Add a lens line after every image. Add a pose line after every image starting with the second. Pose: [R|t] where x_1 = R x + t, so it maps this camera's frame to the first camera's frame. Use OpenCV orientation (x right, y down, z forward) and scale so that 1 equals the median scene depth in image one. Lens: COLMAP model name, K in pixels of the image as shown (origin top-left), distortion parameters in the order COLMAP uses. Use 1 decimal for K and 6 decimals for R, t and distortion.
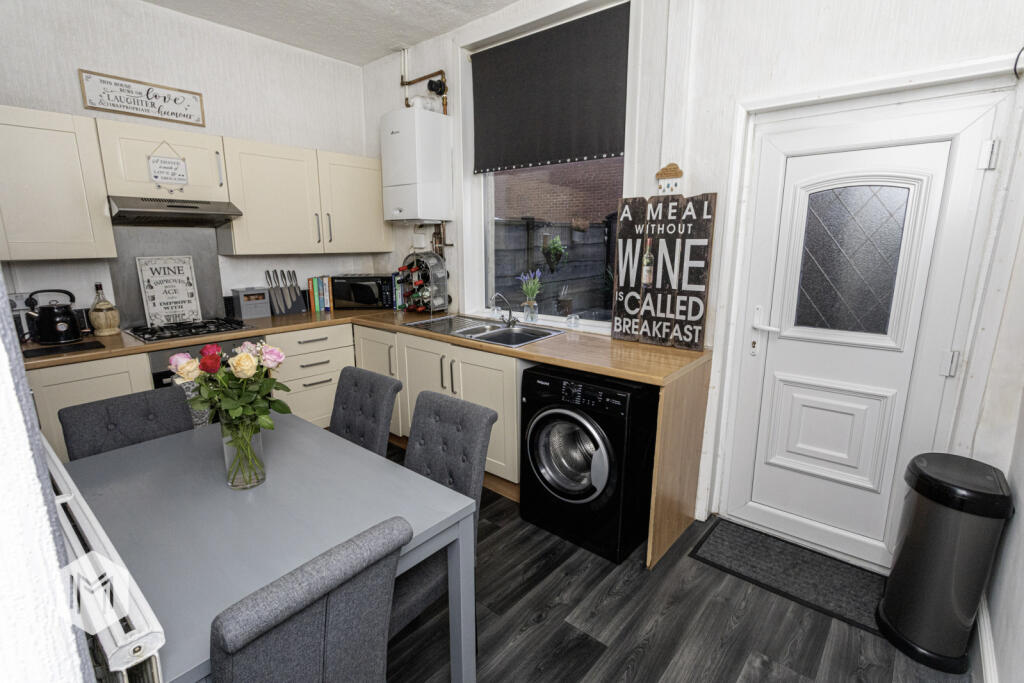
lens RADIAL K [[480.2, 0, 512.0], [0, 480.2, 341.5], [0, 0, 1]] dist [0.002160, 0.000438]
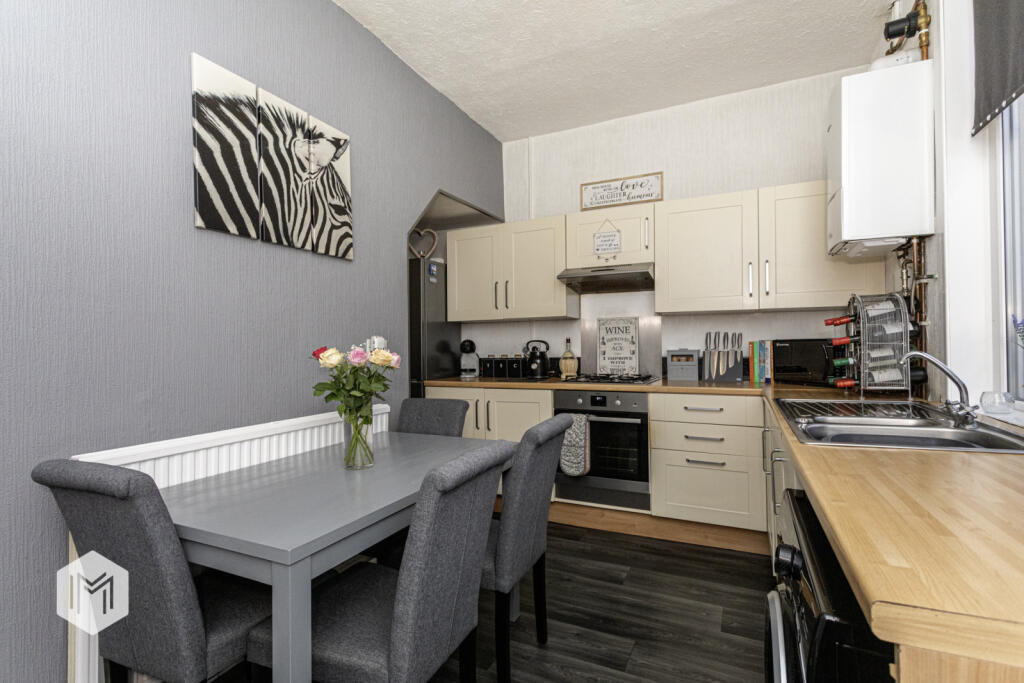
lens RADIAL K [[480.2, 0, 512.0], [0, 480.2, 341.5], [0, 0, 1]] dist [0.002160, 0.000438]
pose [[0.262434, -0.010016, -0.964898, 0.326492], [-0.192682, 0.979264, -0.062571, -0.000676], [0.945517, 0.202339, 0.255062, 0.485168]]
